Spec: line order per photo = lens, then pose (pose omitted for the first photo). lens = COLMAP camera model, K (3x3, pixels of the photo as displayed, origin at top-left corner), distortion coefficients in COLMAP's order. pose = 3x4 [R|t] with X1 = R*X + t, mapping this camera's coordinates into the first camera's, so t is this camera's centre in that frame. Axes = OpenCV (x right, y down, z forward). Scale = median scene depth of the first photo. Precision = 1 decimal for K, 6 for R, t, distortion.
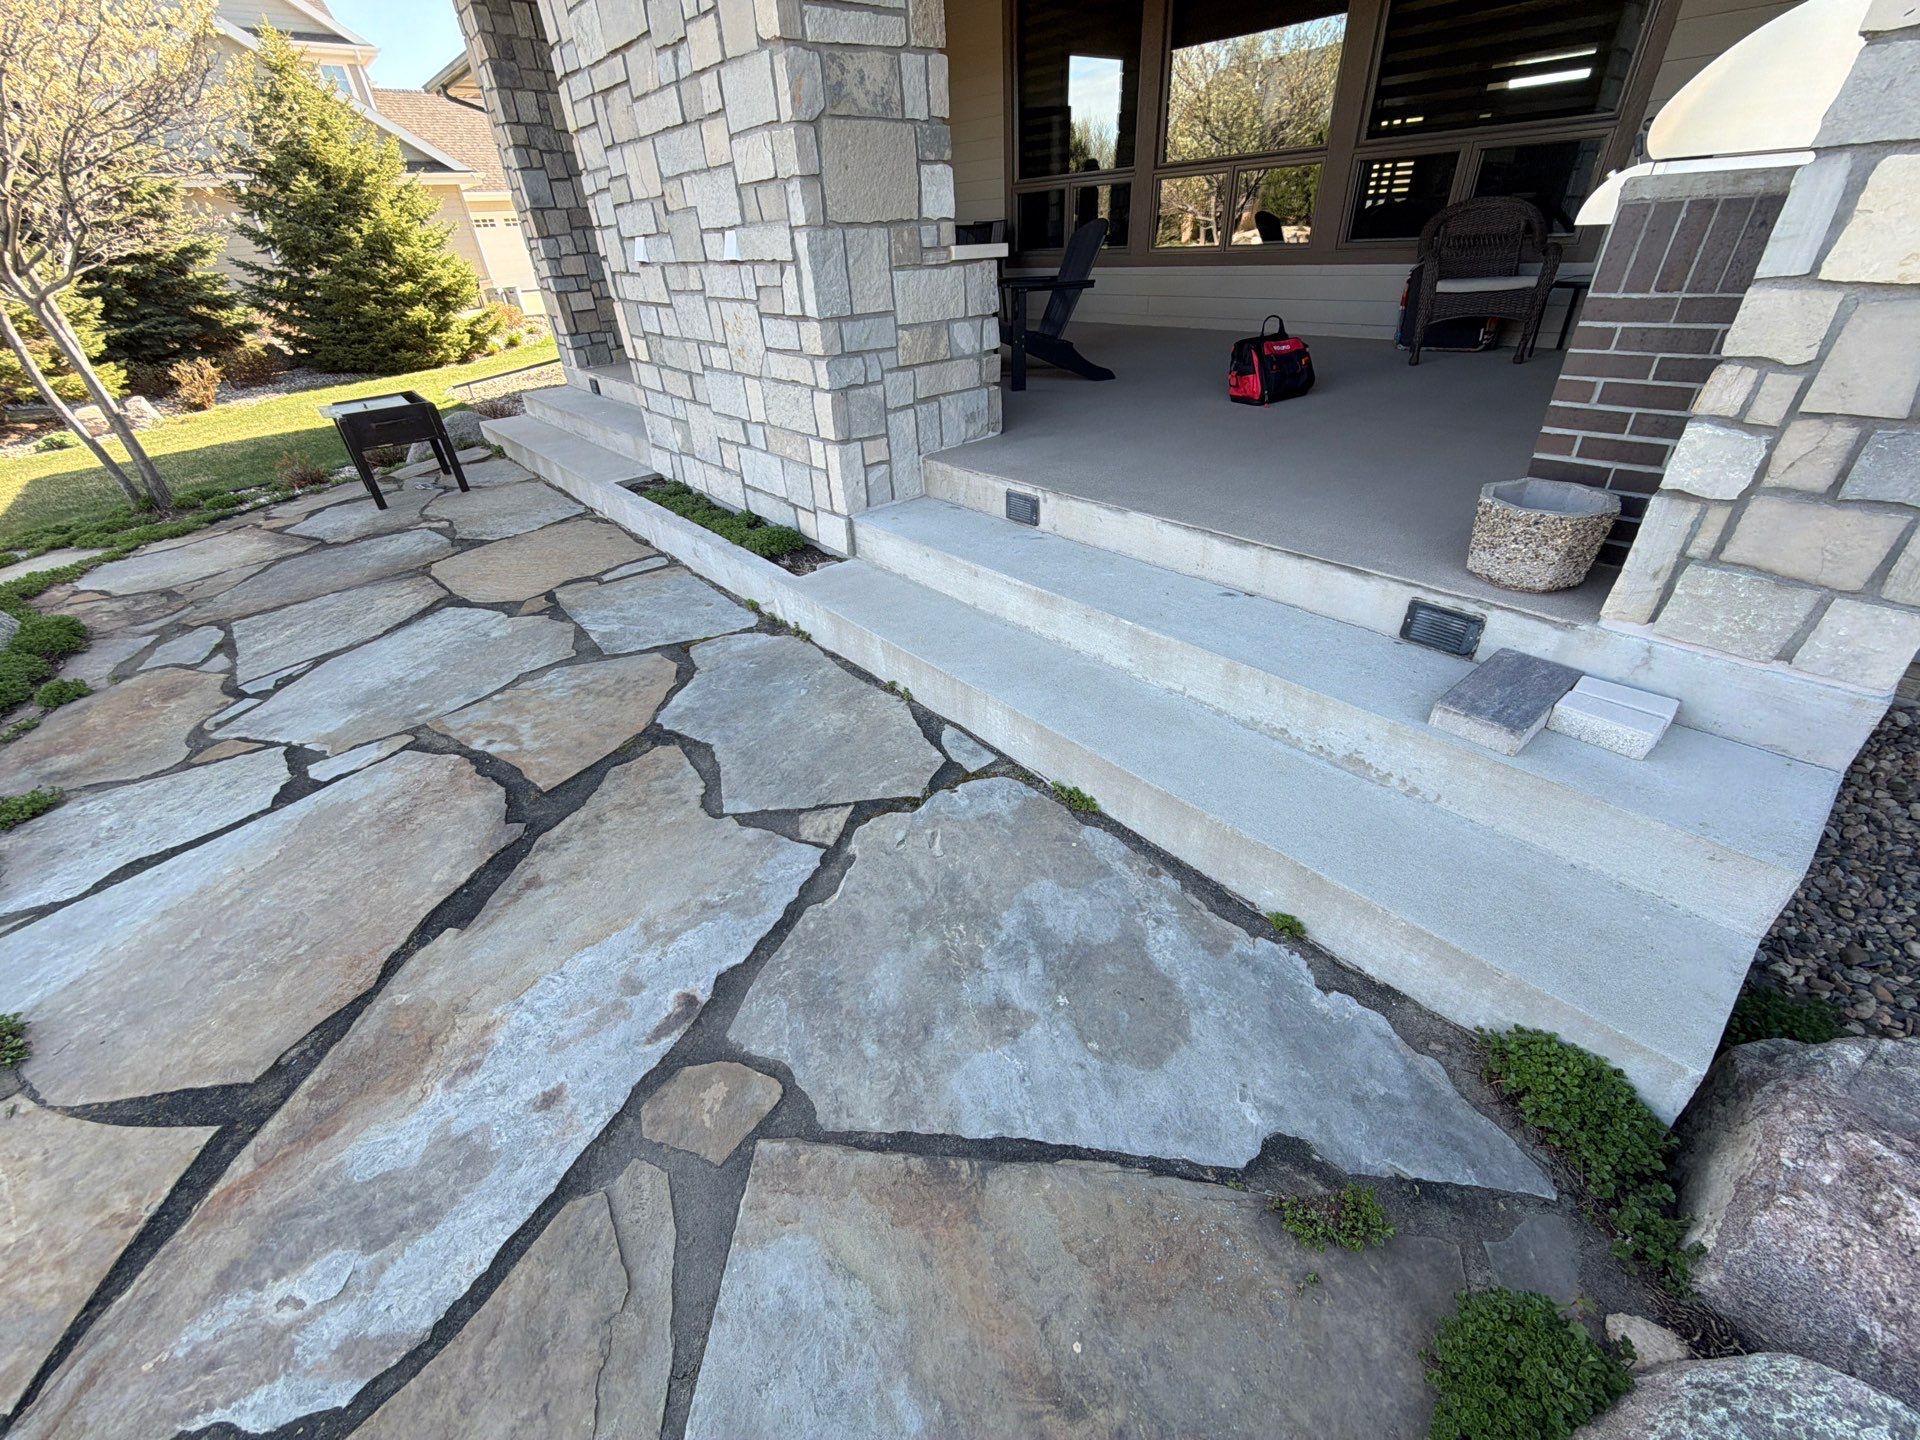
lens RADIAL K [[770.8, 0, 959.1], [0, 770.8, 718.2], [0, 0, 1]] dist [0.002512, -0.000133]
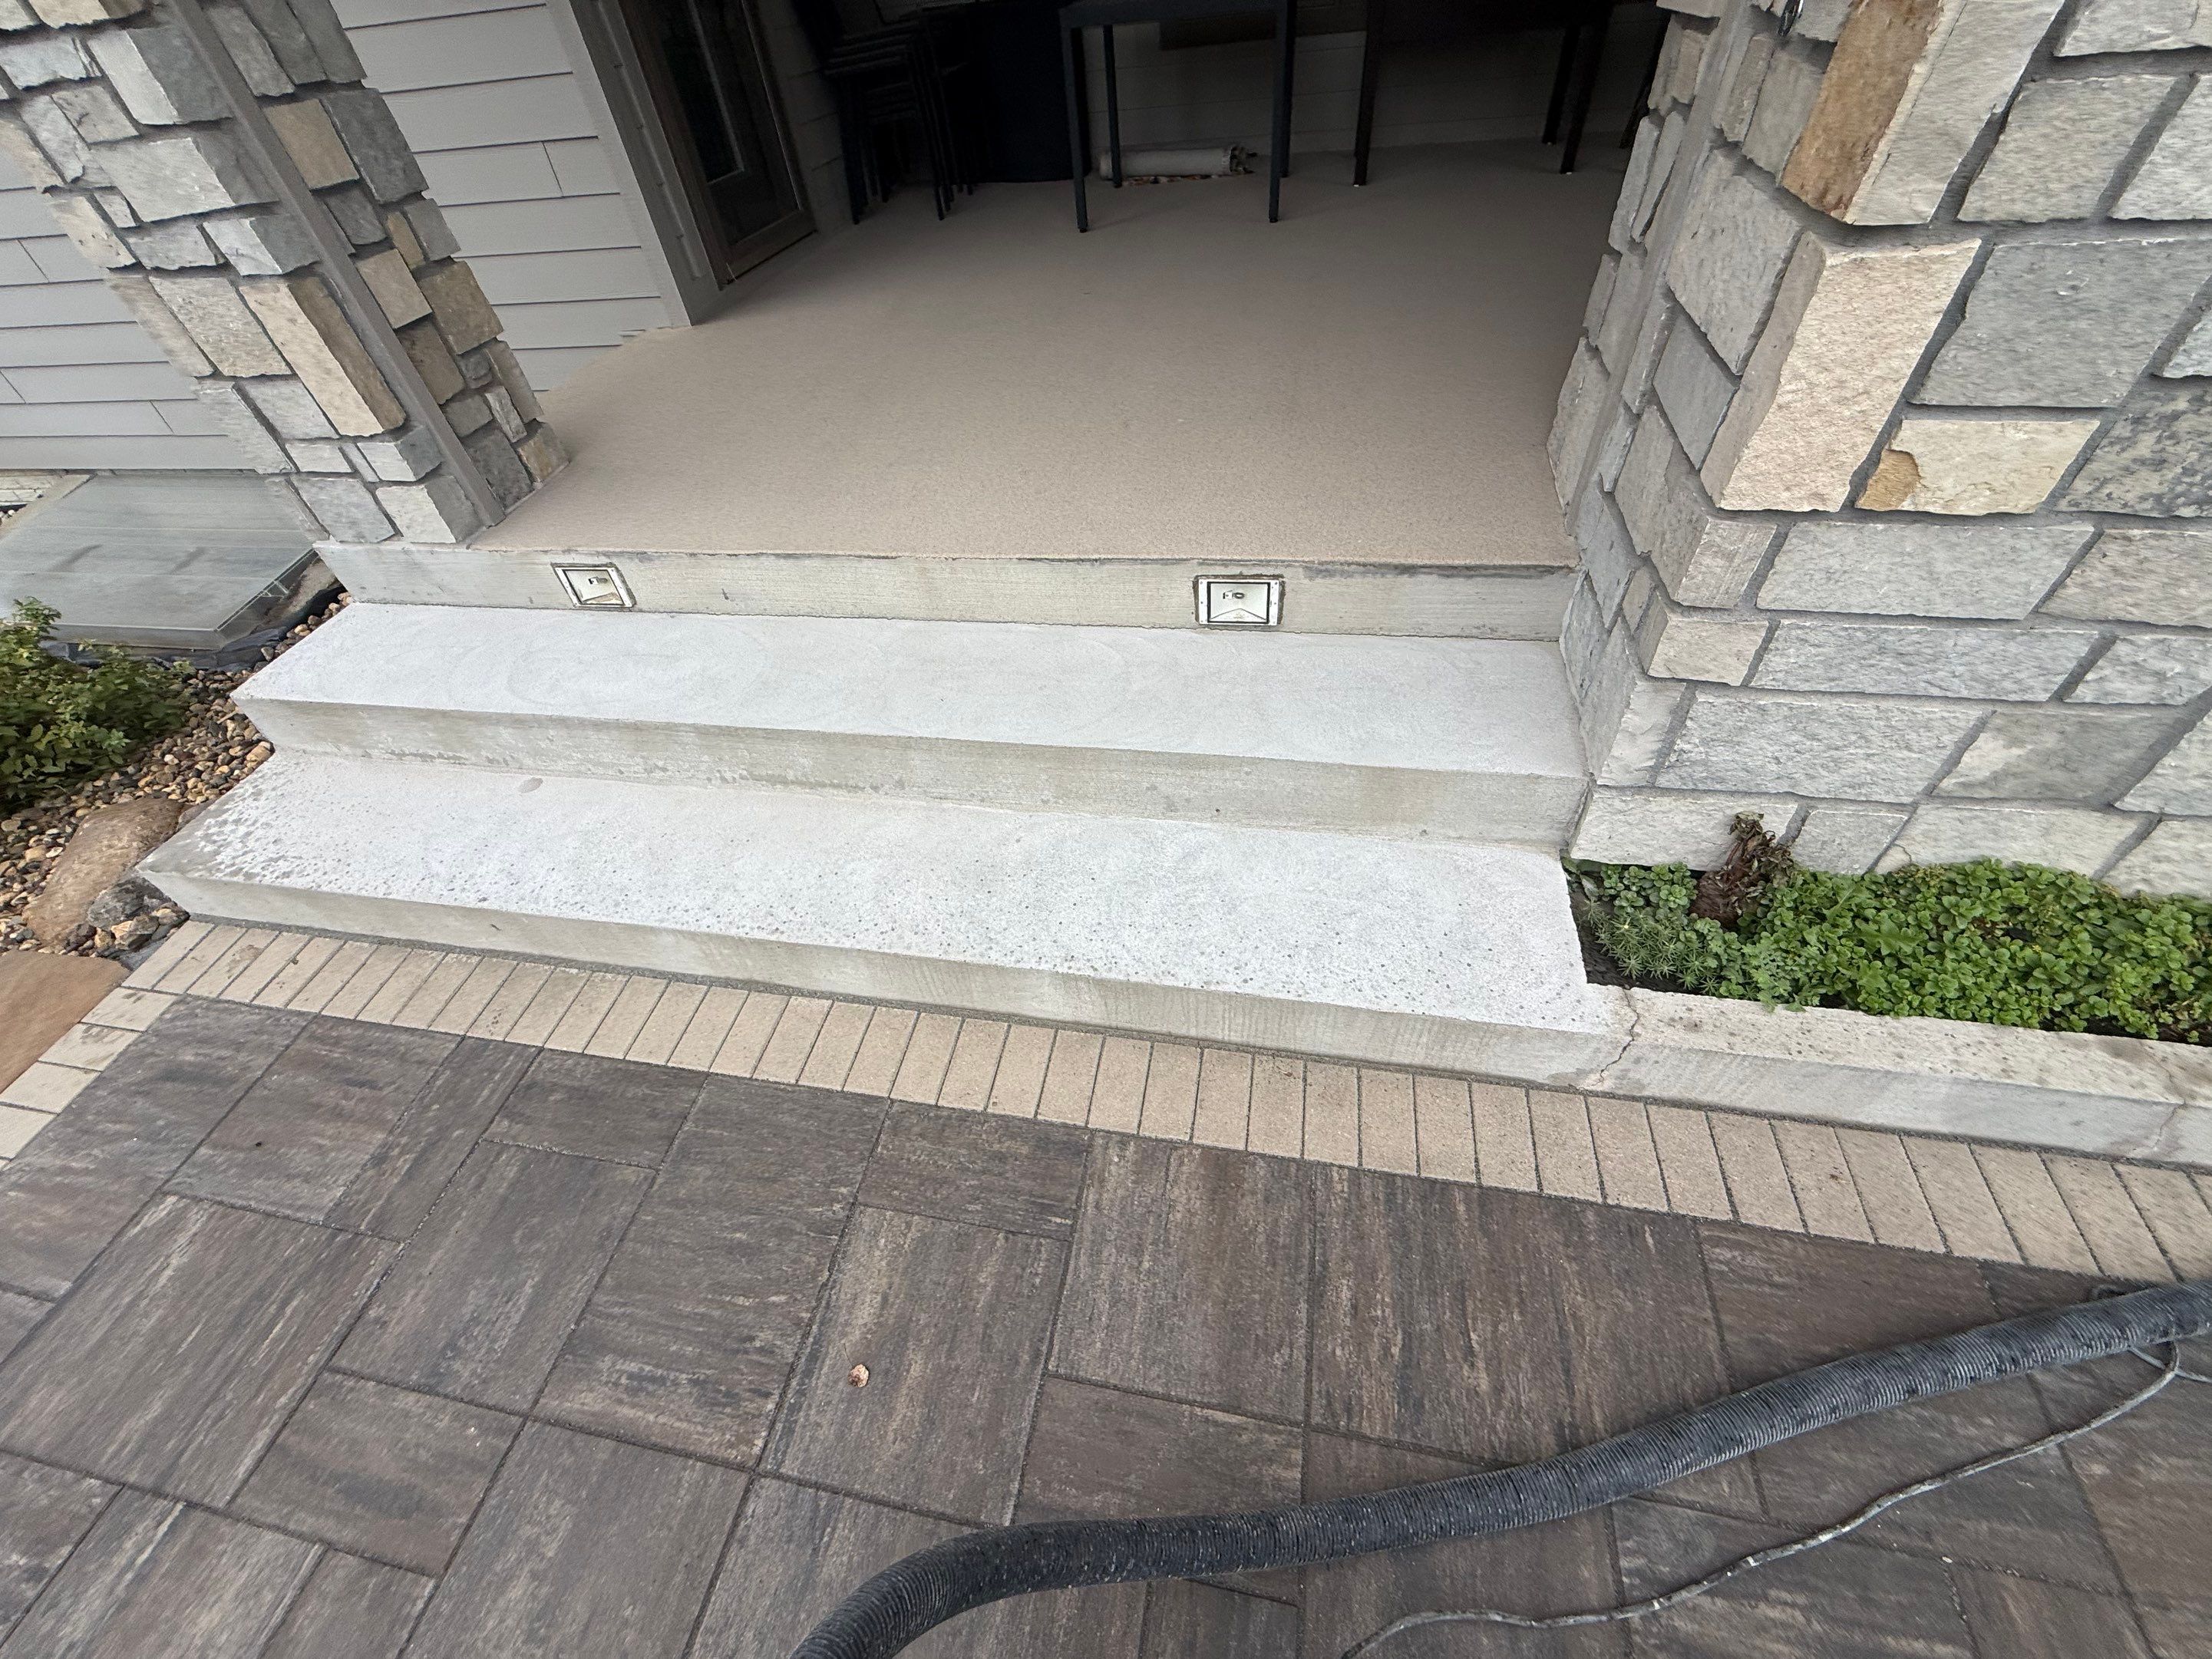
lens RADIAL K [[877.1, 0, 1100.2], [0, 877.1, 829.9], [0, 0, 1]] dist [-0.000605, 0.000050]
pose [[0.786479, -0.453110, 0.419693, -1.029478], [0.371228, 0.889896, 0.265093, -0.745652], [-0.493599, -0.052688, 0.868092, 1.243015]]
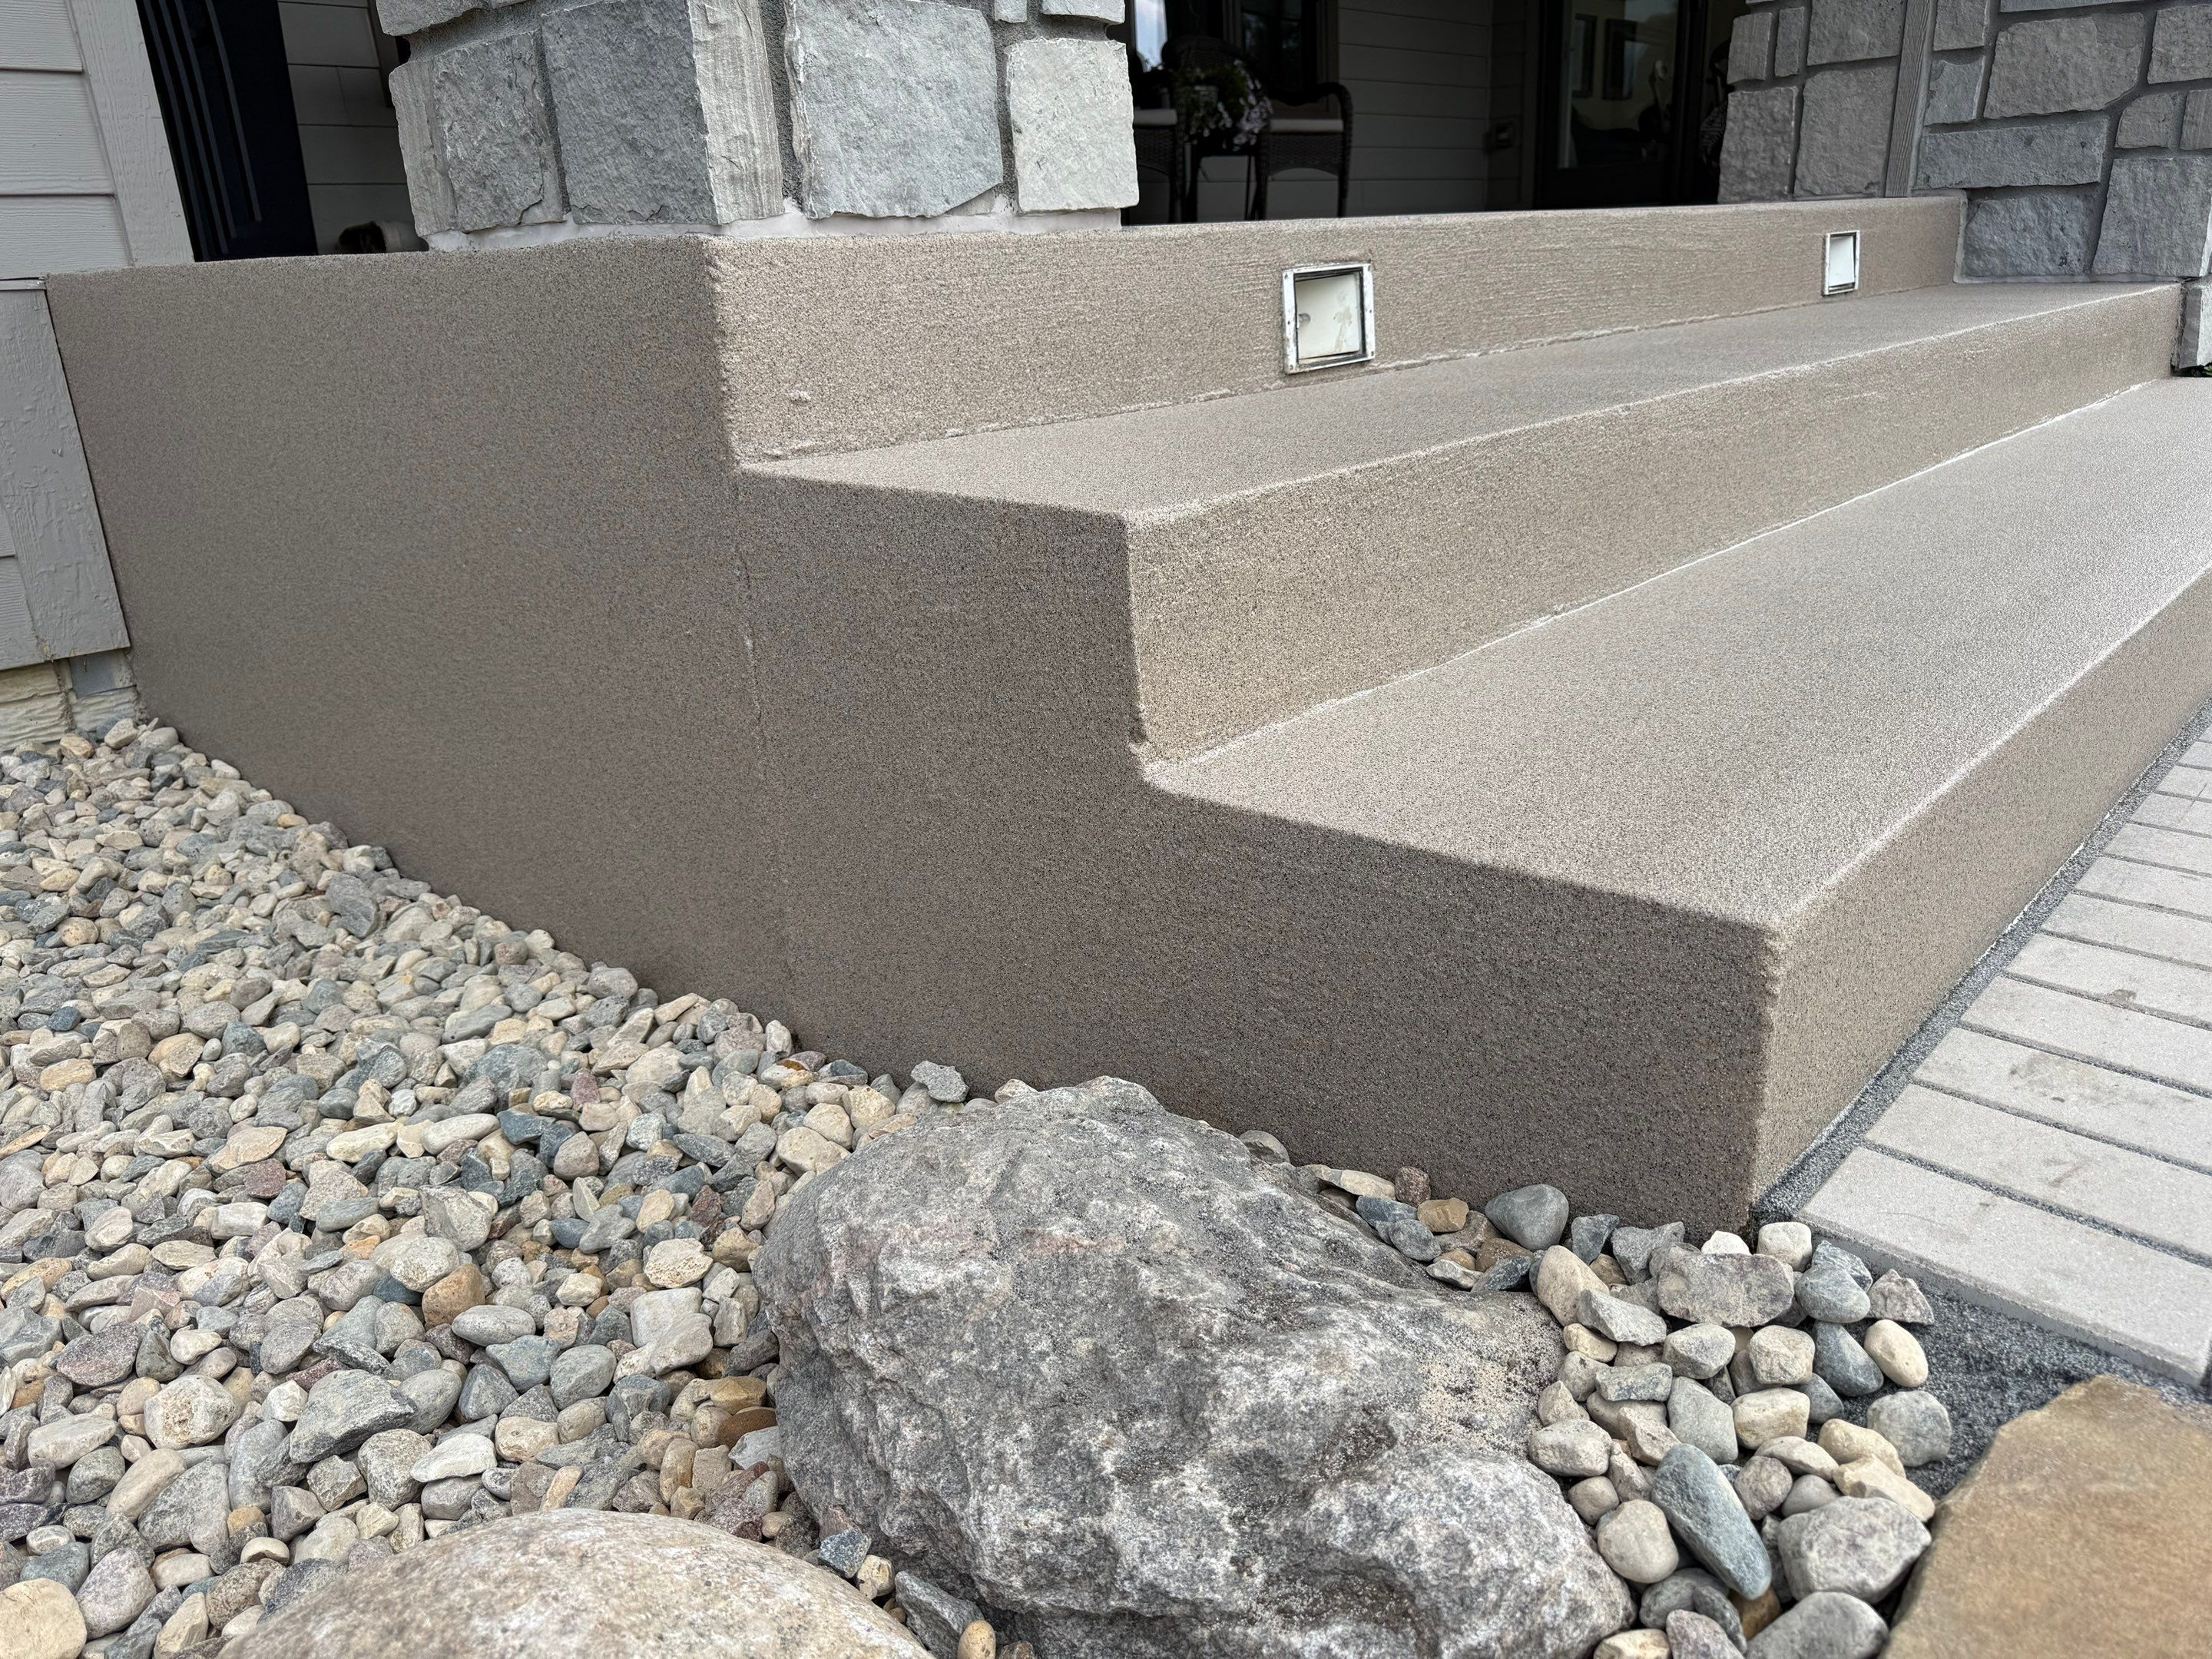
lens RADIAL K [[1584.9, 0, 1094.1], [0, 1584.9, 835.1], [0, 0, 1]] dist [0.003561, -0.004161]
pose [[-0.112303, -0.285458, 0.951789, -1.533449], [0.581367, 0.757924, 0.295911, -0.953973], [-0.805854, 0.586570, 0.080838, 2.173685]]
